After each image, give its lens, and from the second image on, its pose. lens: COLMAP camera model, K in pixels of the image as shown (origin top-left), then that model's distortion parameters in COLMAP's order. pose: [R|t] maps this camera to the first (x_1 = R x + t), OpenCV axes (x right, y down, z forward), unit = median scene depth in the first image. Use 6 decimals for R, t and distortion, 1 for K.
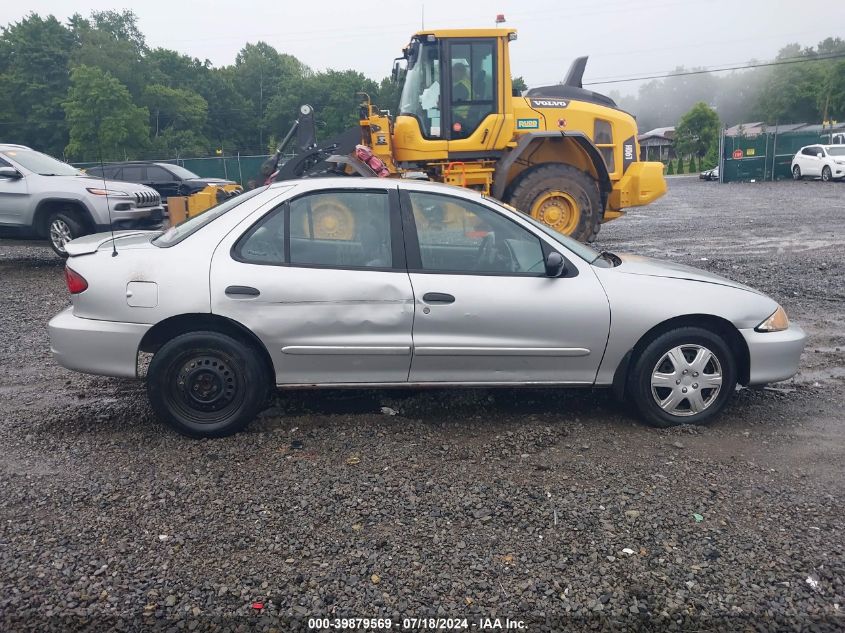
lens RADIAL K [[658.2, 0, 422.7], [0, 658.2, 320.3], [0, 0, 1]] dist [0.045239, -0.007068]
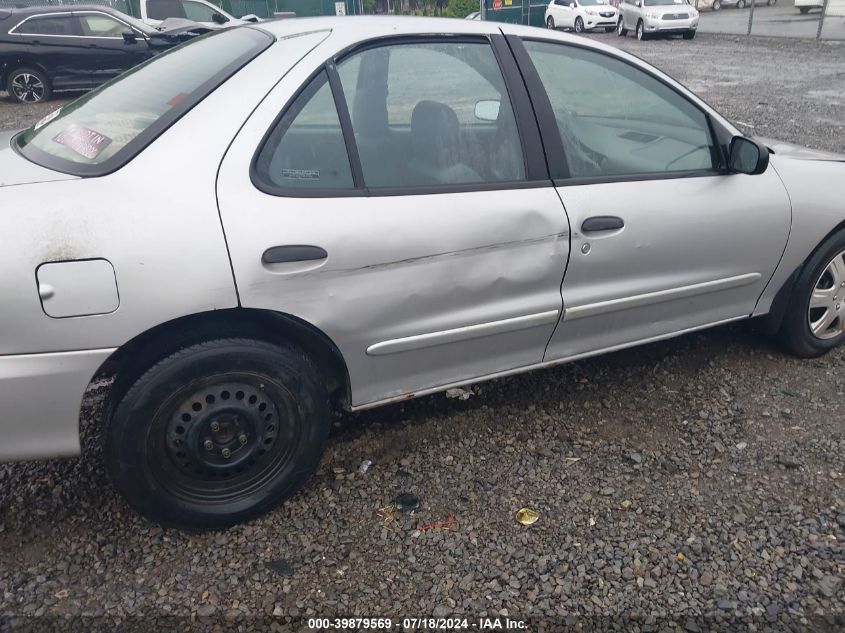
lens RADIAL K [[658.2, 0, 422.7], [0, 658.2, 320.3], [0, 0, 1]] dist [0.045239, -0.007068]
pose [[0.936742, -0.146988, 0.317660, -0.335467], [0.081316, 0.974109, 0.210951, -0.090054], [-0.340443, -0.171776, 0.924441, 0.475694]]
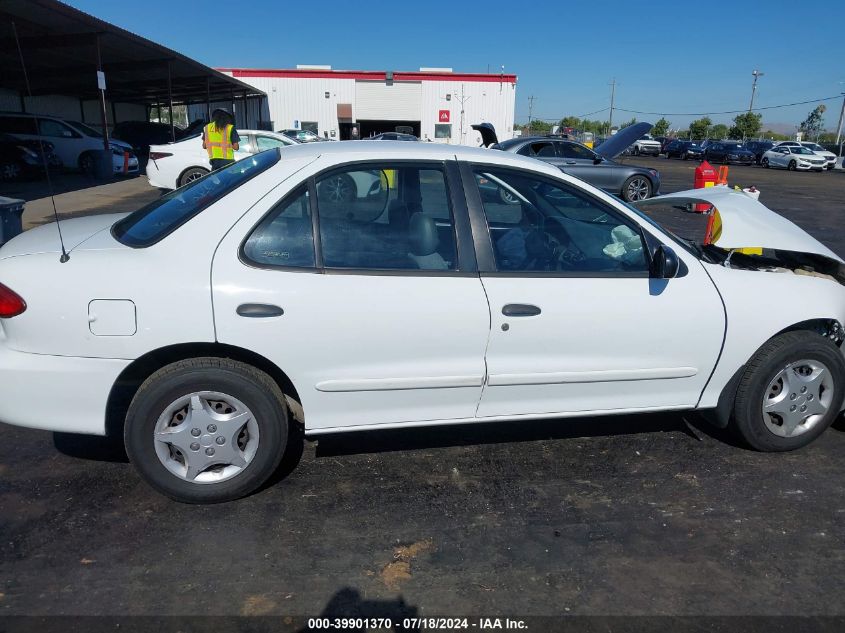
lens RADIAL K [[658.2, 0, 422.7], [0, 658.2, 320.3], [0, 0, 1]] dist [0.045239, -0.007068]
pose [[0.992464, -0.021506, 0.120633, -0.178375], [0.011221, 0.996292, 0.085301, -0.088003], [-0.122020, -0.083304, 0.989026, 0.267514]]
